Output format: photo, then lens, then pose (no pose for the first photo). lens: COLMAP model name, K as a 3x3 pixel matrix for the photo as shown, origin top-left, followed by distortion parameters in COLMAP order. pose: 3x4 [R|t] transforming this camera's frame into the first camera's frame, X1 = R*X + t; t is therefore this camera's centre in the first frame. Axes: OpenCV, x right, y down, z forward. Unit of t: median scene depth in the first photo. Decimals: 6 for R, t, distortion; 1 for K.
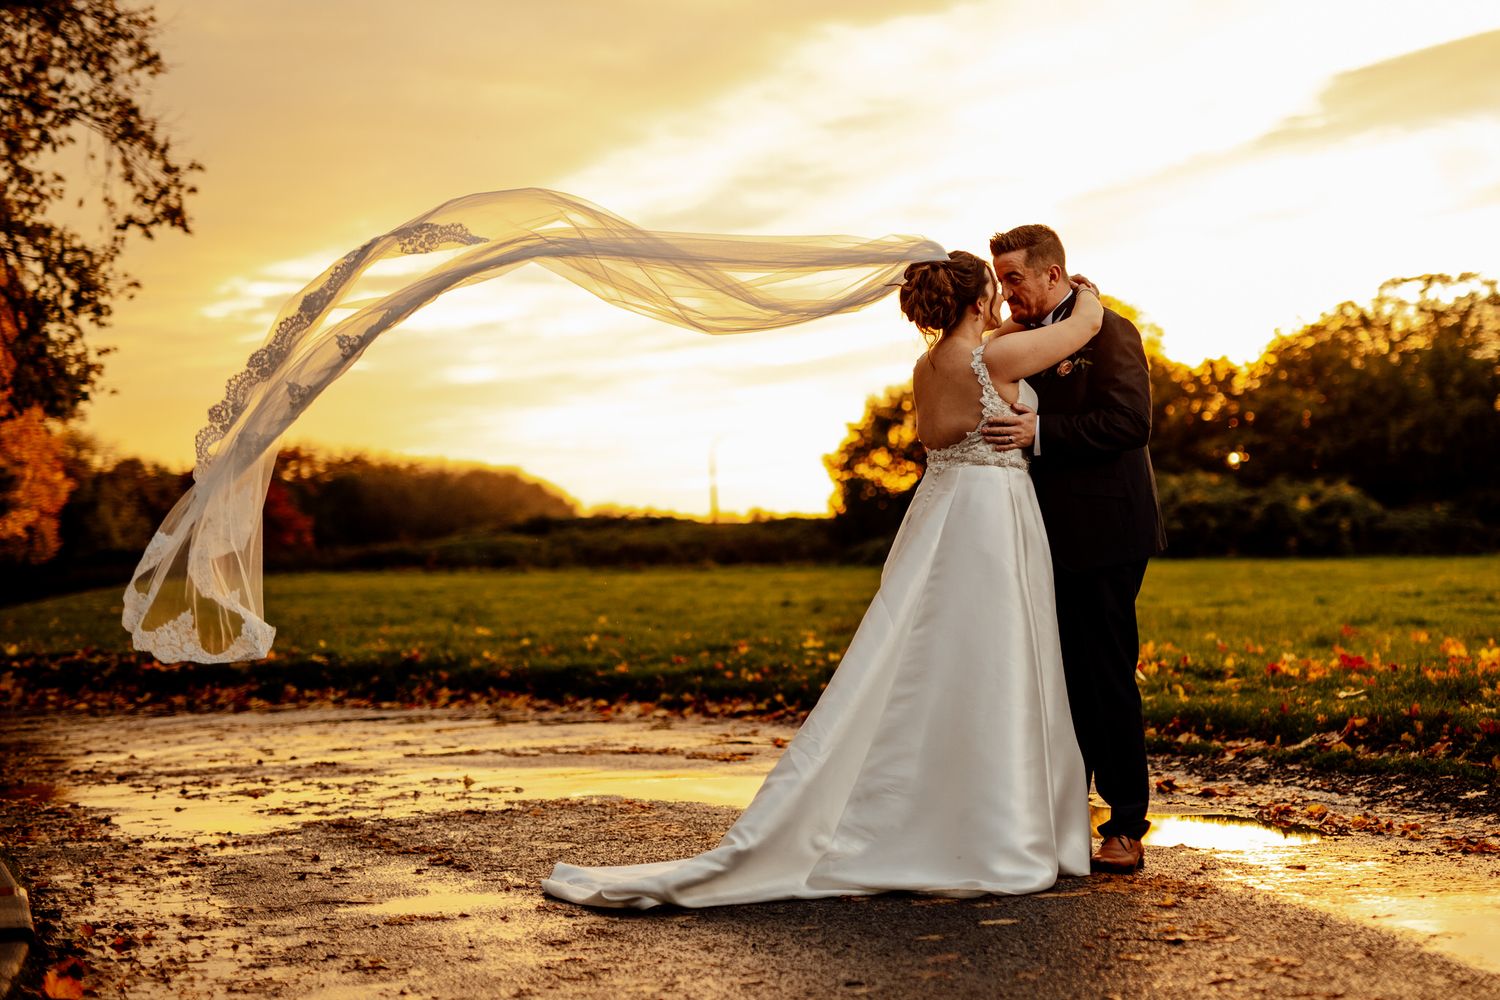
lens RADIAL K [[2155.0, 0, 750.0], [0, 2155.0, 500.0], [0, 0, 1]] dist [0.004647, 0.024992]
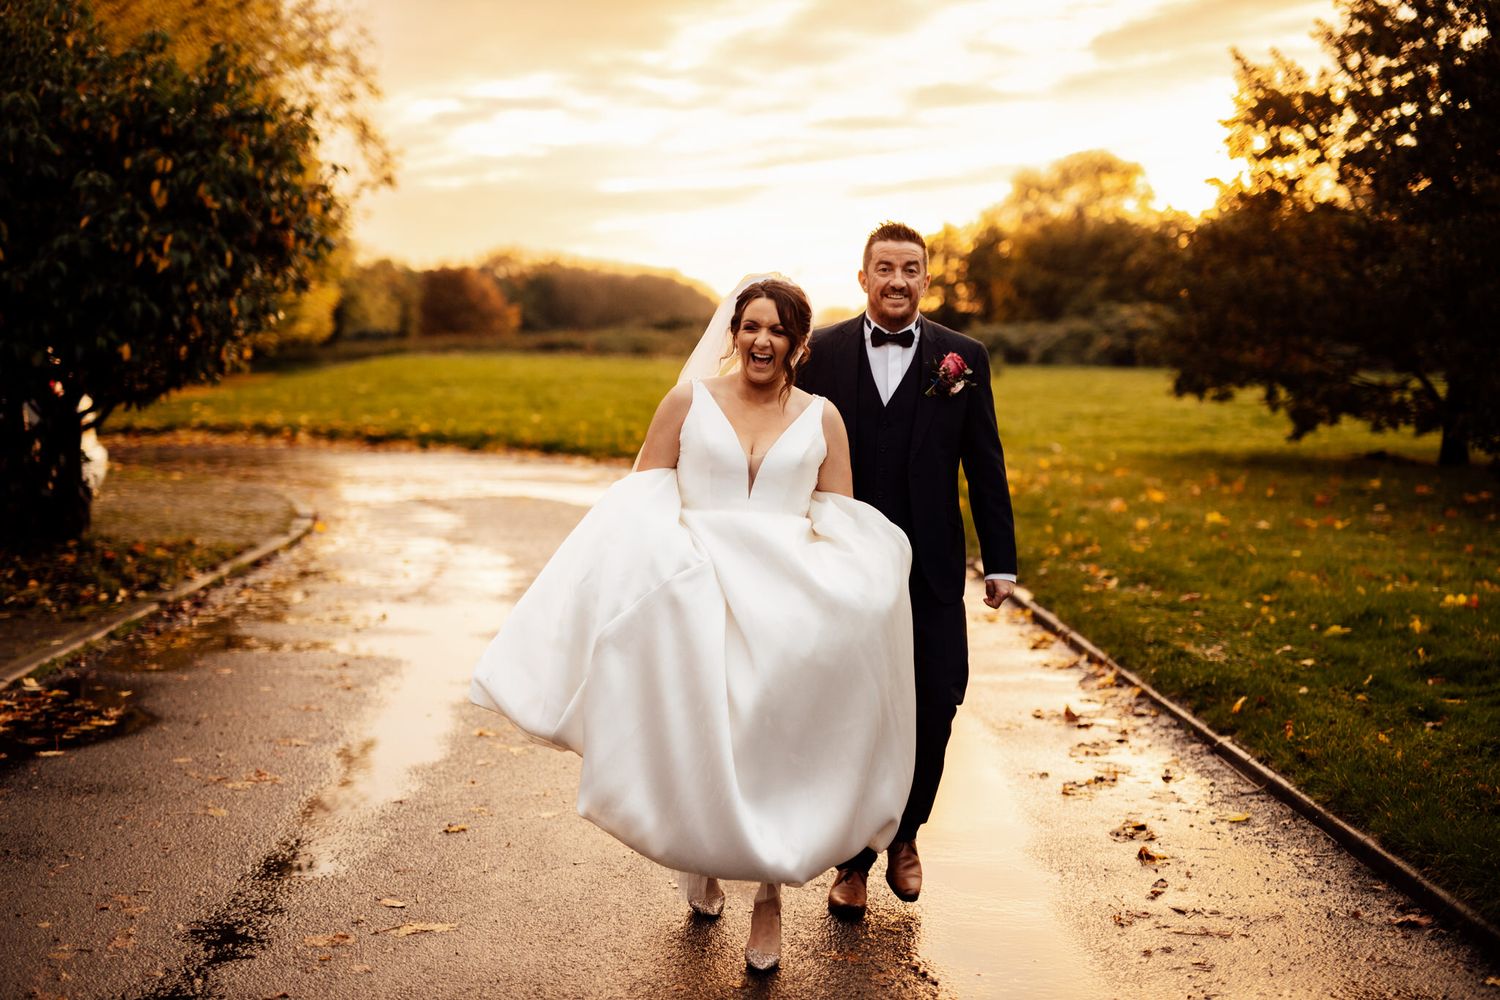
lens RADIAL K [[2155.0, 0, 750.0], [0, 2155.0, 500.0], [0, 0, 1]] dist [0.004647, 0.024992]
pose [[0.992117, 0.041559, -0.118222, 0.130385], [-0.027794, 0.992885, 0.115791, -0.041360], [0.122193, -0.111592, 0.986213, -0.391682]]
